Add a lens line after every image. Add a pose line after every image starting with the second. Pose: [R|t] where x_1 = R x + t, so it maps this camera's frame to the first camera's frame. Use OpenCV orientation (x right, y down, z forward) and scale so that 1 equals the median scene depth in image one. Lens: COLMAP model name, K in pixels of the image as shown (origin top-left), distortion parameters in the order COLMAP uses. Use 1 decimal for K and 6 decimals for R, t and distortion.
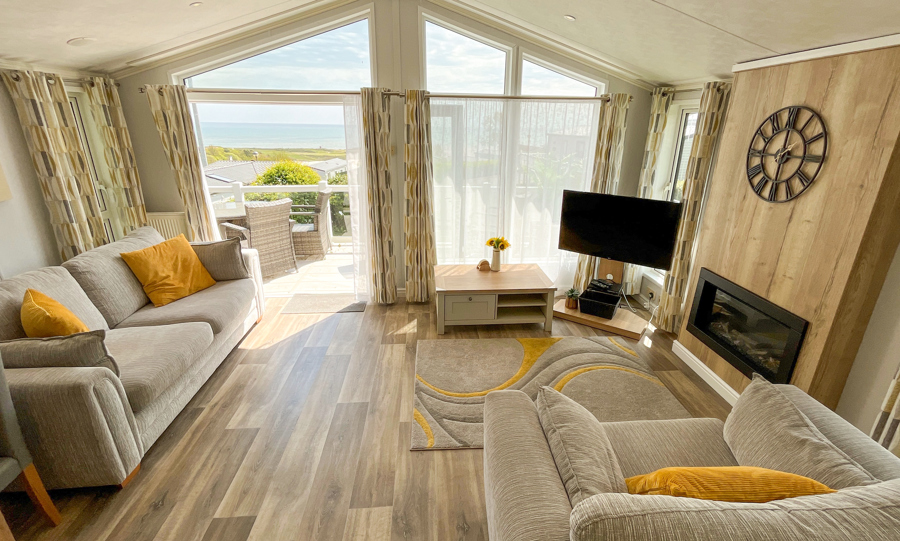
lens RADIAL K [[413.1, 0, 465.6], [0, 413.1, 272.8], [0, 0, 1]] dist [0.001156, -0.000138]
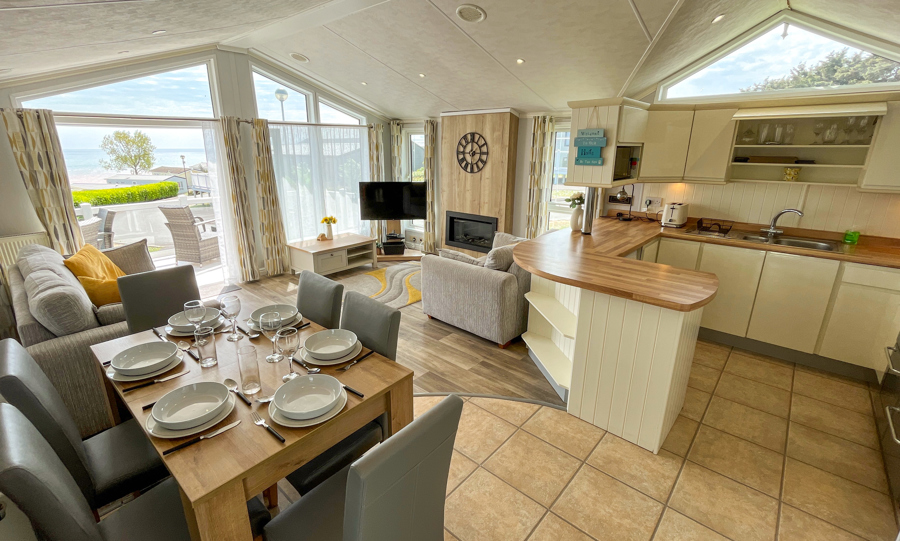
lens RADIAL K [[396.0, 0, 434.3], [0, 396.0, 263.1], [0, 0, 1]] dist [-0.000578, 0.000114]
pose [[0.745471, -0.206002, 0.633906, -0.707650], [0.237386, 0.970737, 0.036298, 0.143420], [-0.622833, 0.123421, 0.772558, -0.396353]]
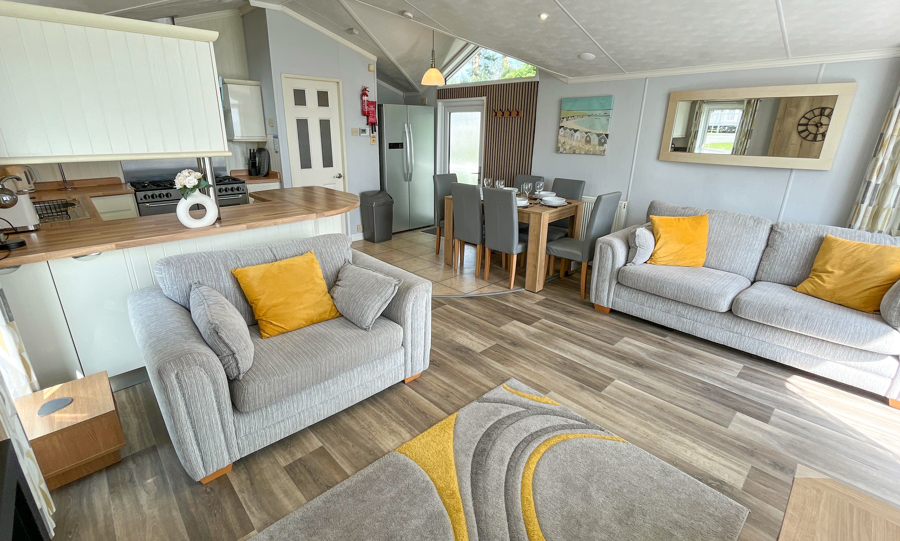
lens RADIAL K [[396.0, 0, 434.3], [0, 396.0, 263.1], [0, 0, 1]] dist [-0.000578, 0.000114]
pose [[-0.797034, 0.171288, -0.579135, 0.453055], [-0.222974, 0.807727, 0.545765, -0.277901], [0.561266, 0.564125, -0.605593, 0.996037]]
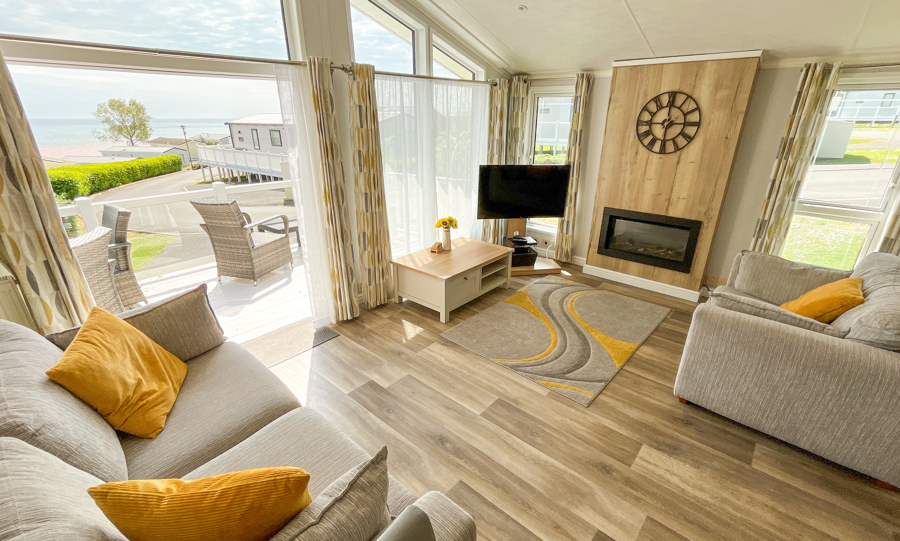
lens RADIAL K [[389.8, 0, 453.5], [0, 389.8, 274.4], [0, 0, 1]] dist [-0.001084, -0.000171]
pose [[0.724725, -0.272865, 0.632707, -0.688188], [0.241300, 0.960605, 0.137883, -0.096970], [-0.645405, 0.052744, 0.762017, 0.311134]]
